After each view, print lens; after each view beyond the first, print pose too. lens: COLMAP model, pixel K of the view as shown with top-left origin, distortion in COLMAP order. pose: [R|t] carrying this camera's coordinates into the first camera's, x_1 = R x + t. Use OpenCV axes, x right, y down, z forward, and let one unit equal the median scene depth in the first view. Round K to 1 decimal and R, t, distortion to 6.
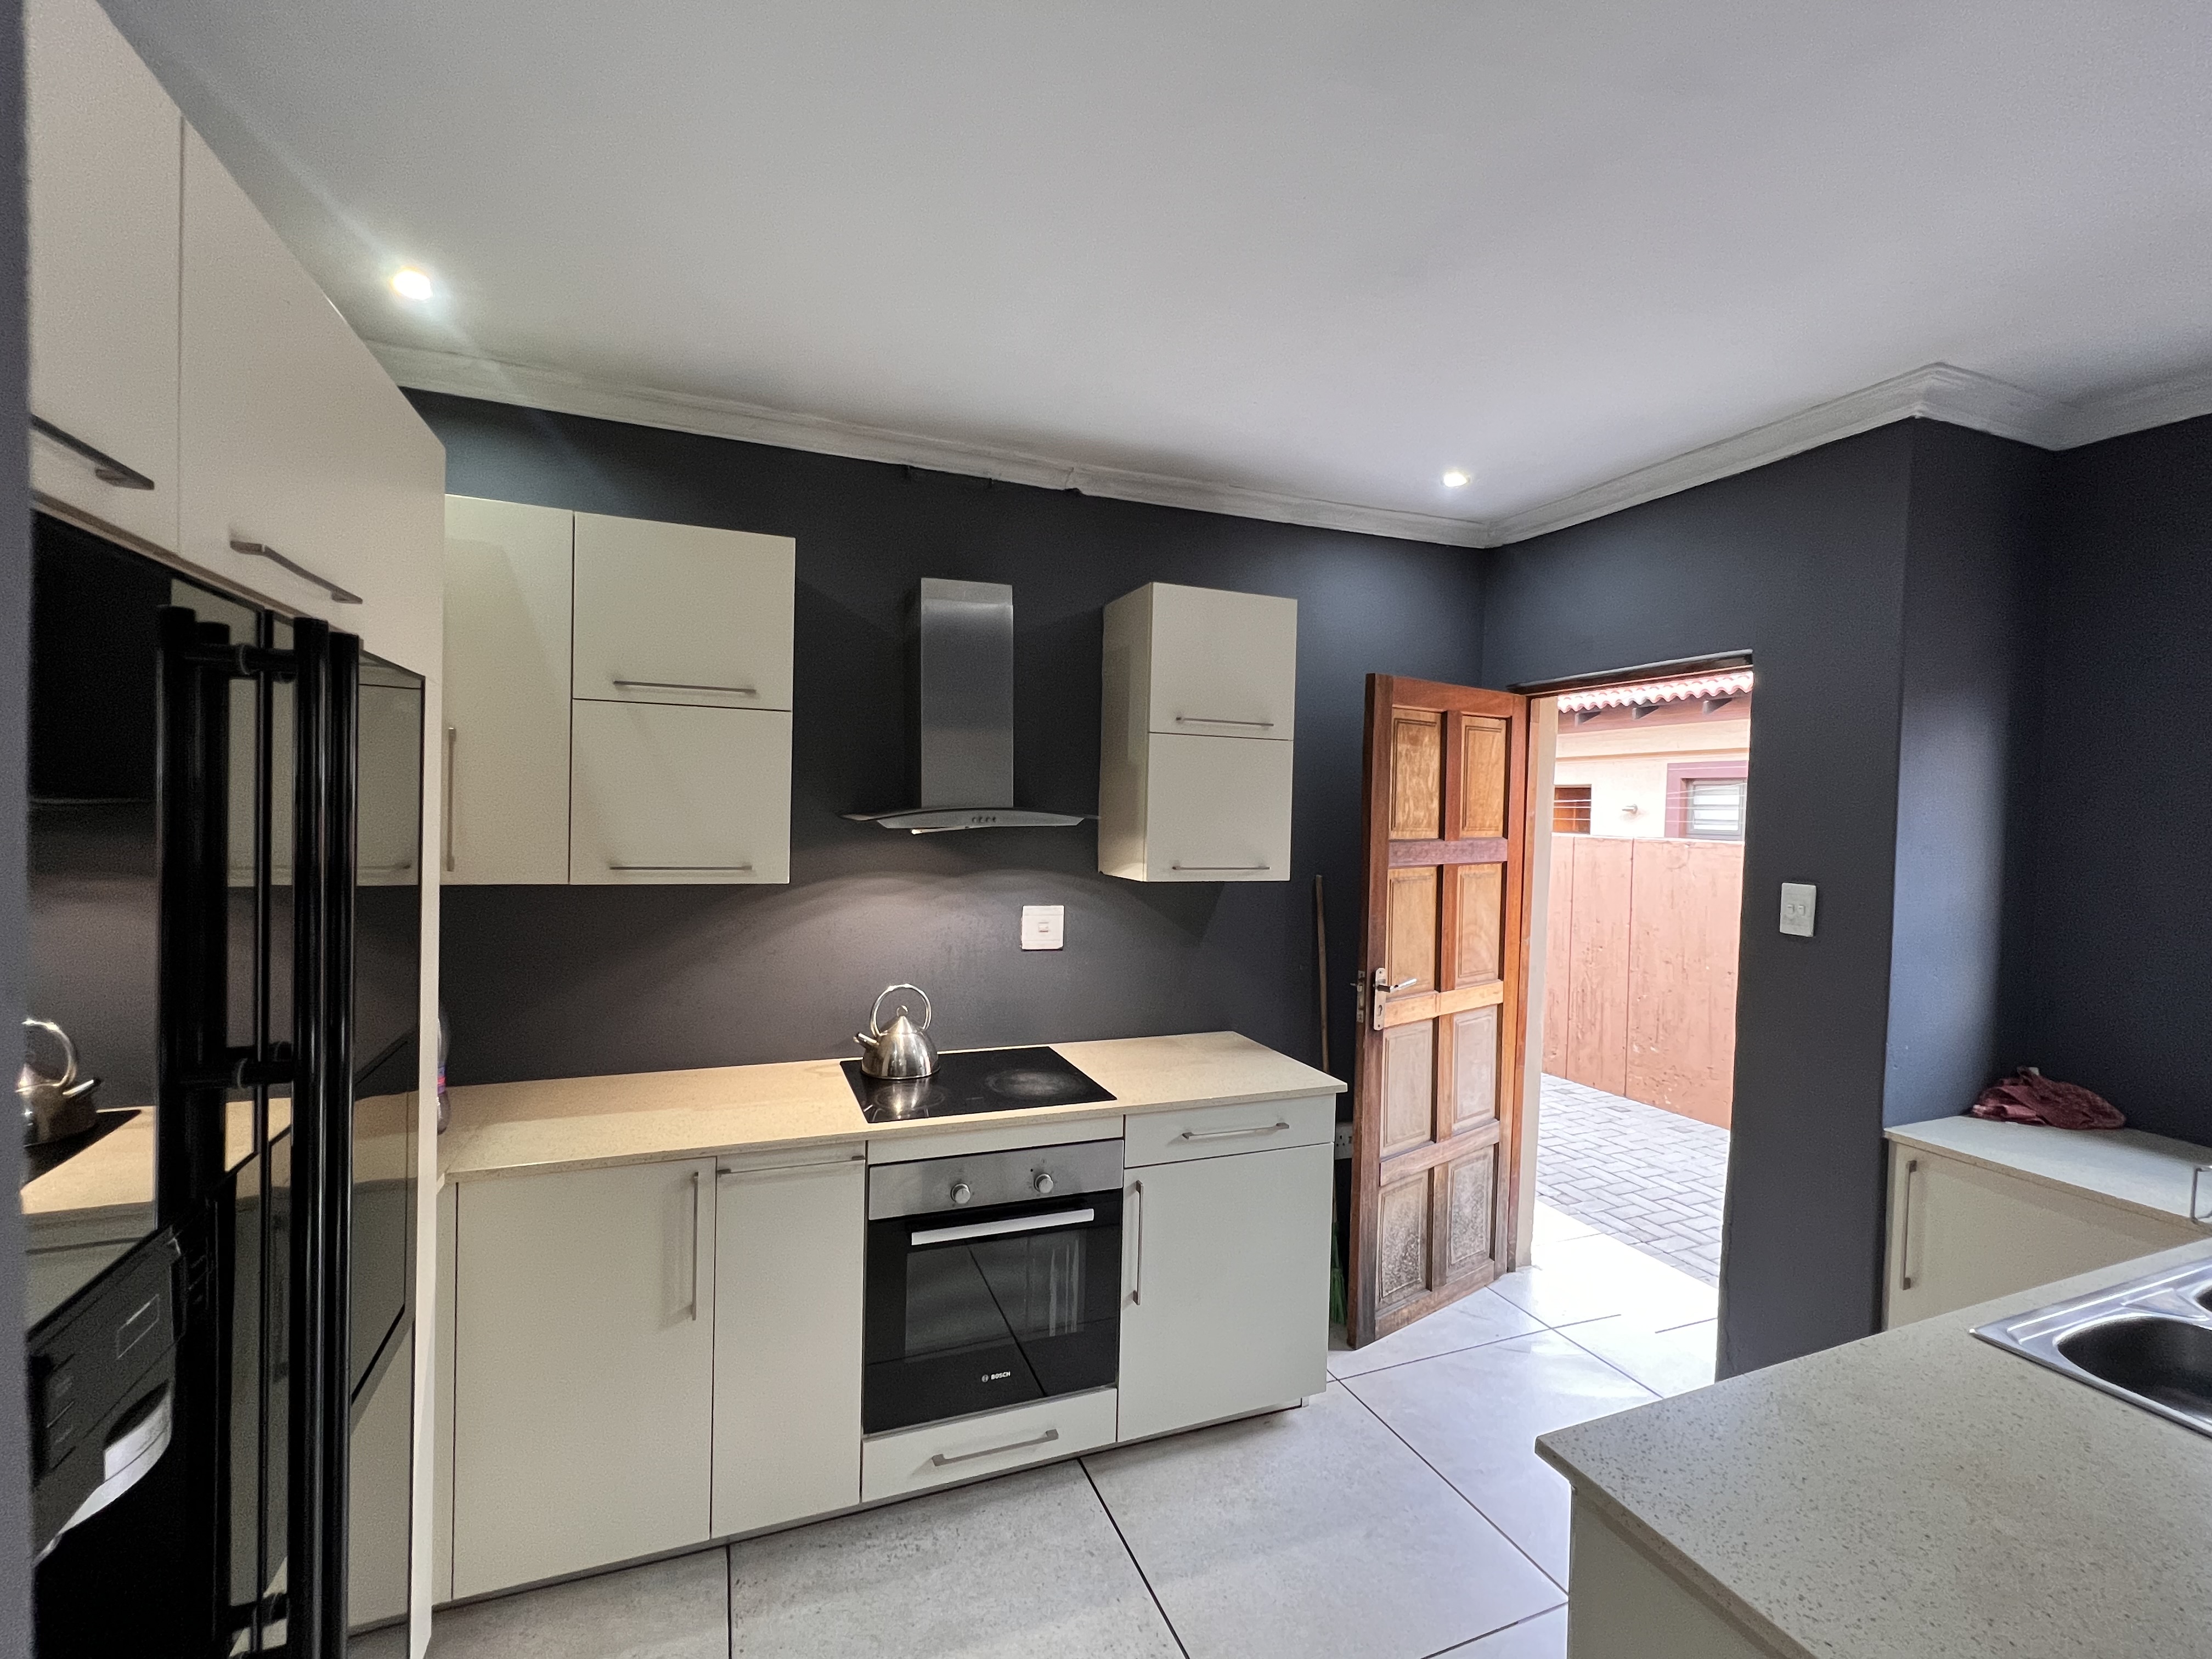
lens RADIAL K [[972.6, 0, 1105.2], [0, 972.6, 829.2], [0, 0, 1]] dist [0.001159, 0.000034]
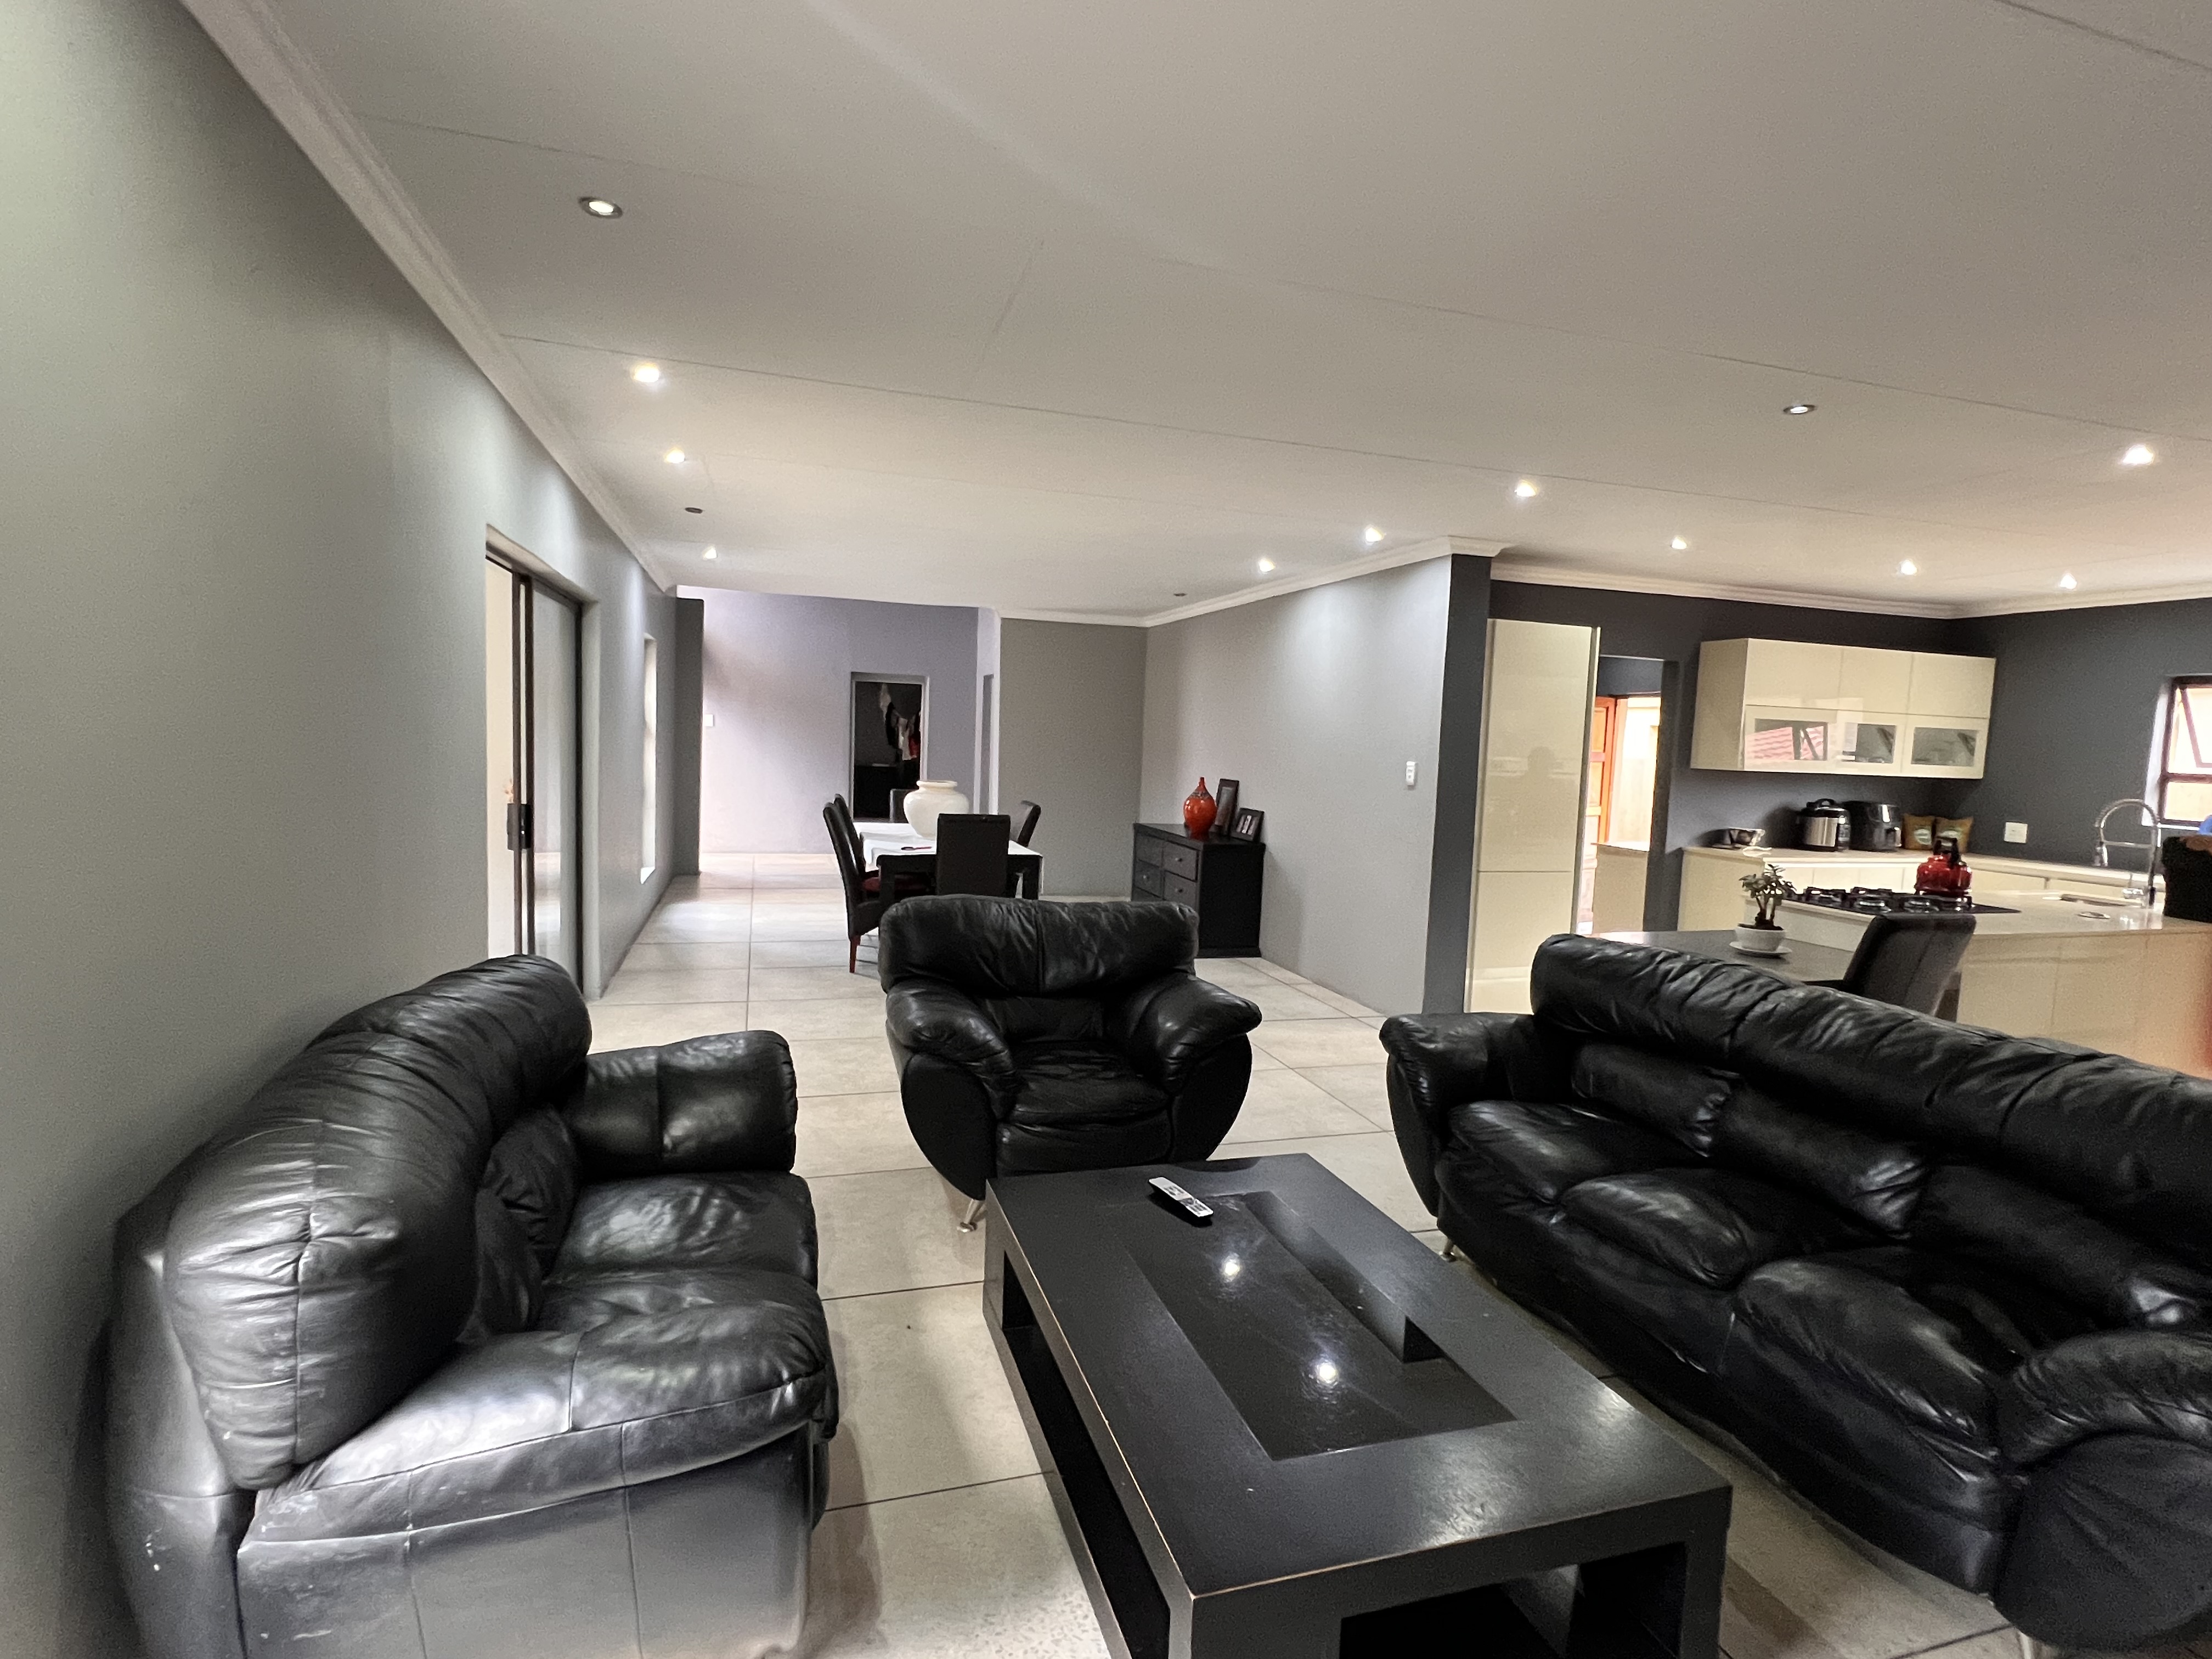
lens RADIAL K [[1078.1, 0, 1099.6], [0, 1078.1, 829.8], [0, 0, 1]] dist [-0.009897, 0.001824]
pose [[0.995930, 0.021300, -0.087575, -0.746103], [-0.015938, 0.997981, 0.061480, 0.064789], [0.088708, -0.059834, 0.994259, -2.193842]]
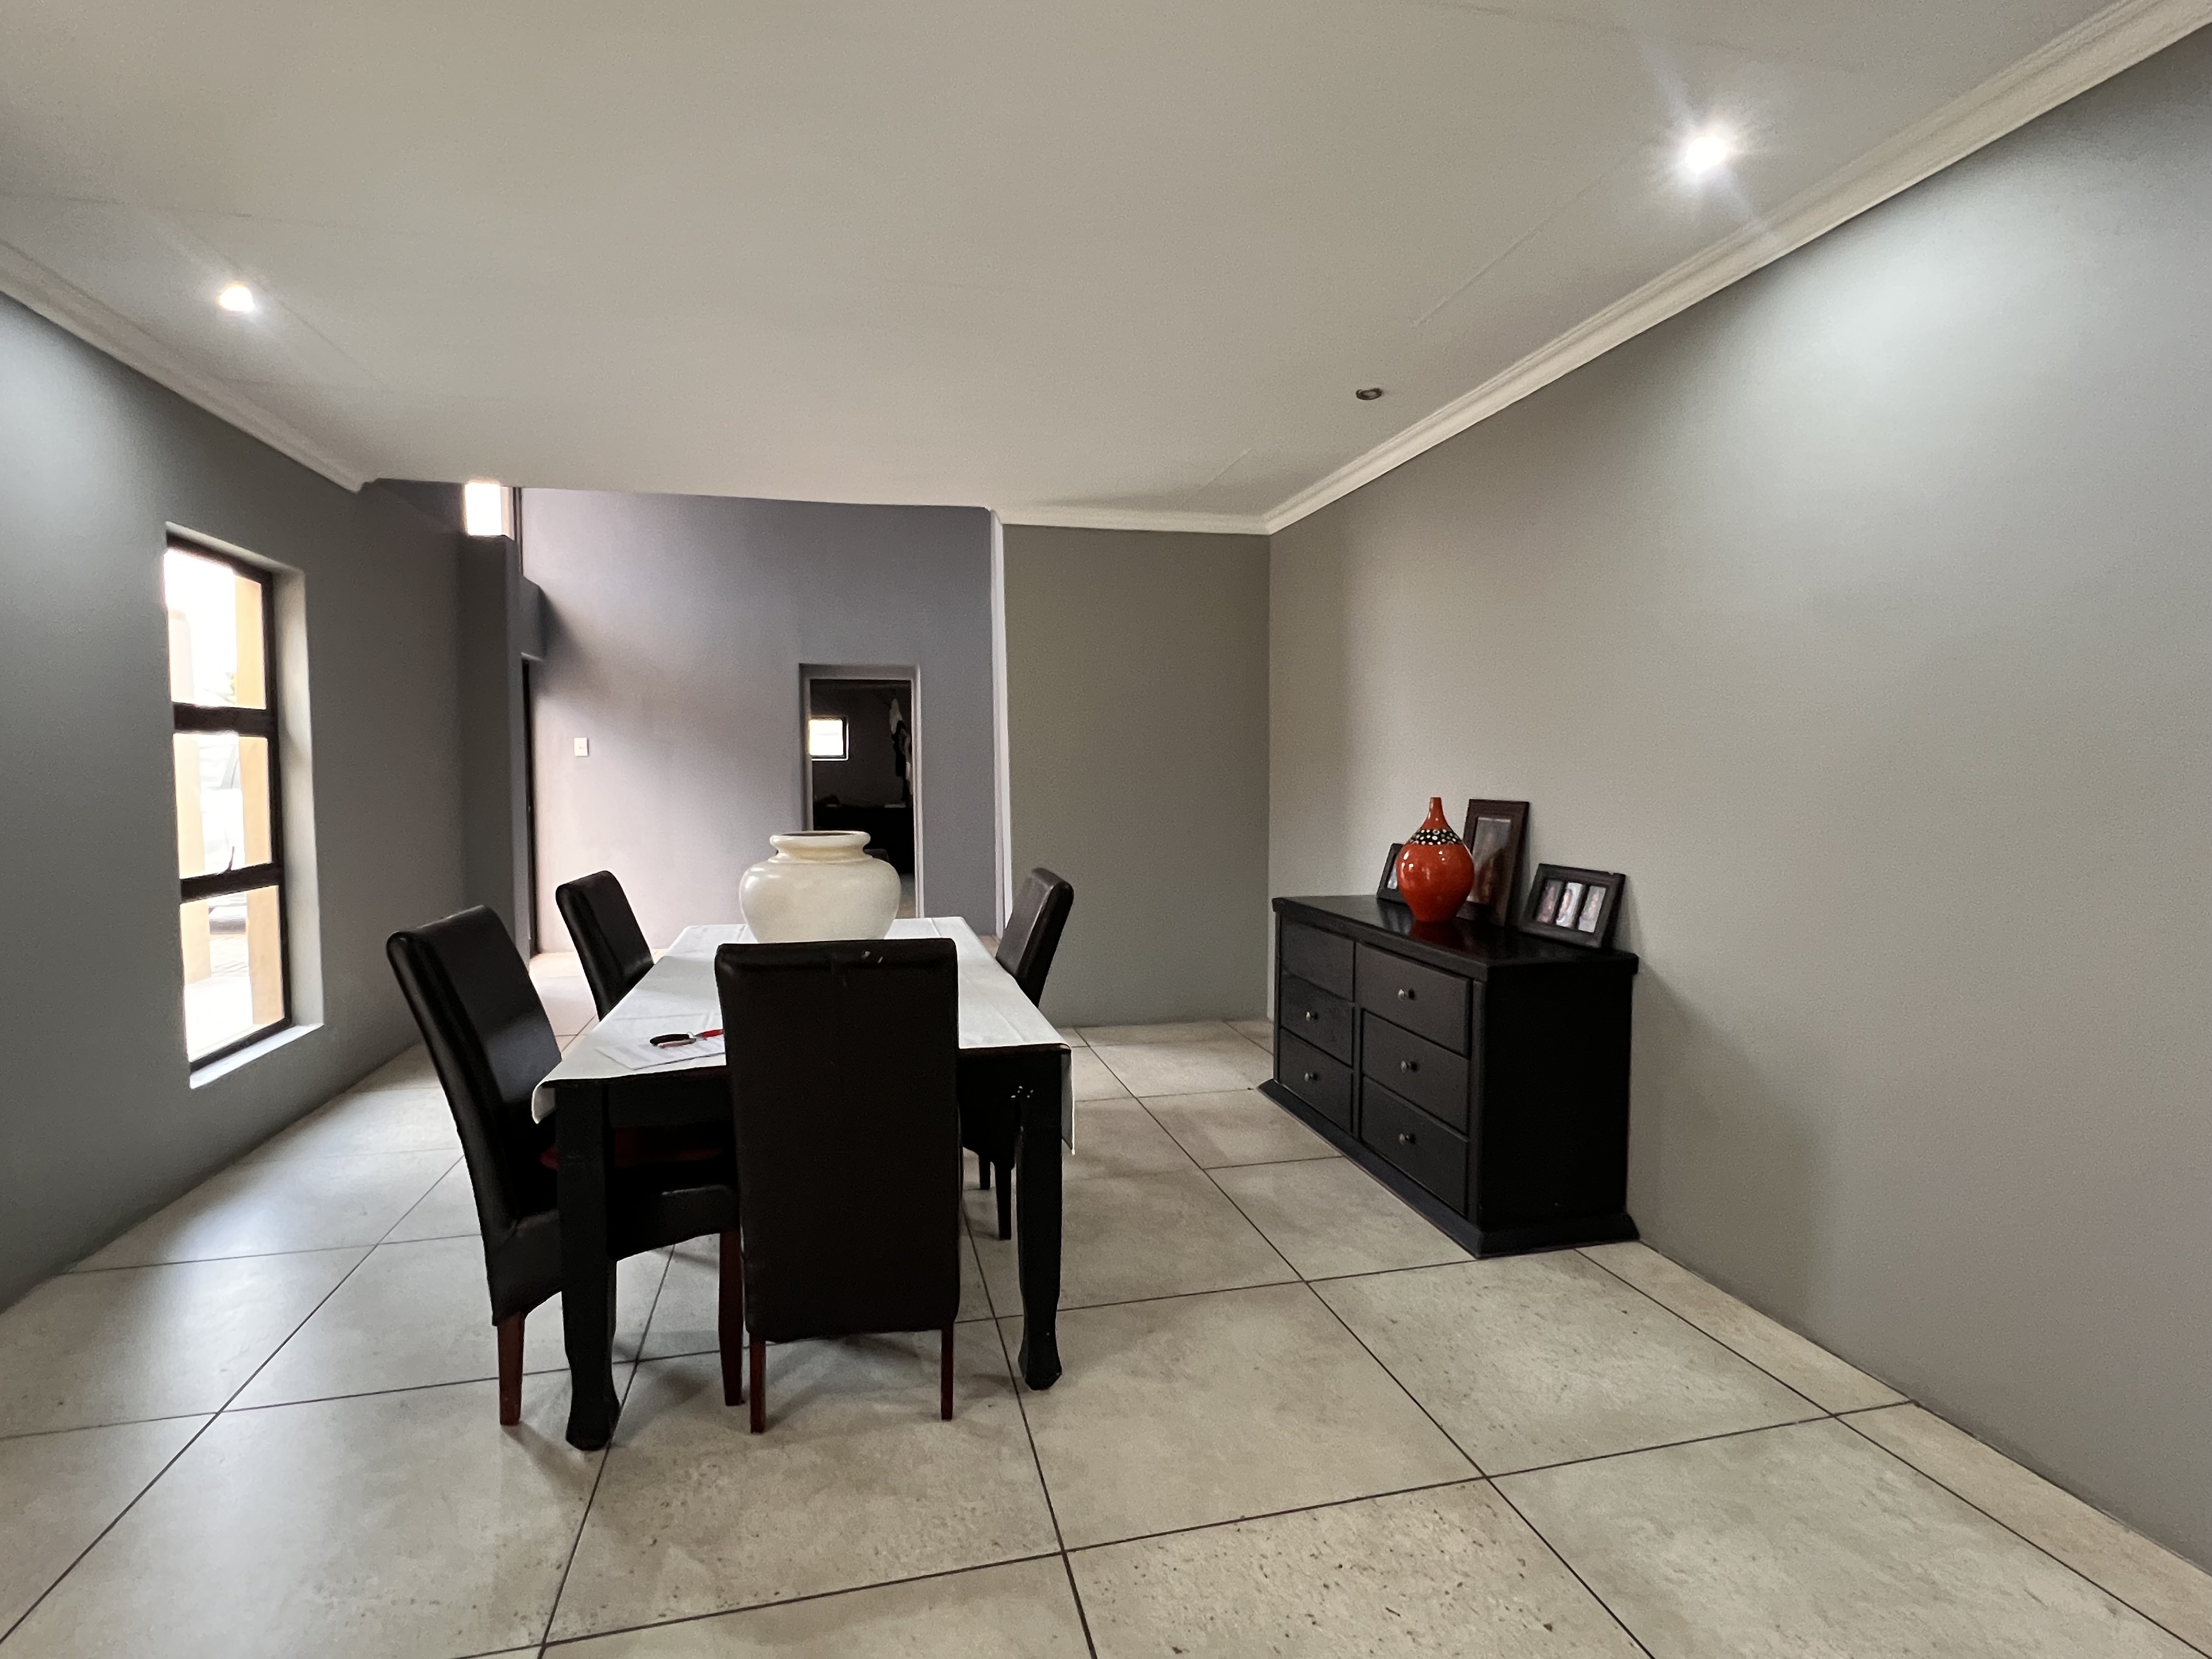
lens RADIAL K [[1078.1, 0, 1104.5], [0, 1078.1, 831.7], [0, 0, 1]] dist [-0.009897, 0.001824]
pose [[0.988610, -0.021732, -0.148921, -0.919888], [0.026368, 0.999225, 0.029226, 0.088450], [0.148170, -0.032819, 0.988417, -0.721623]]
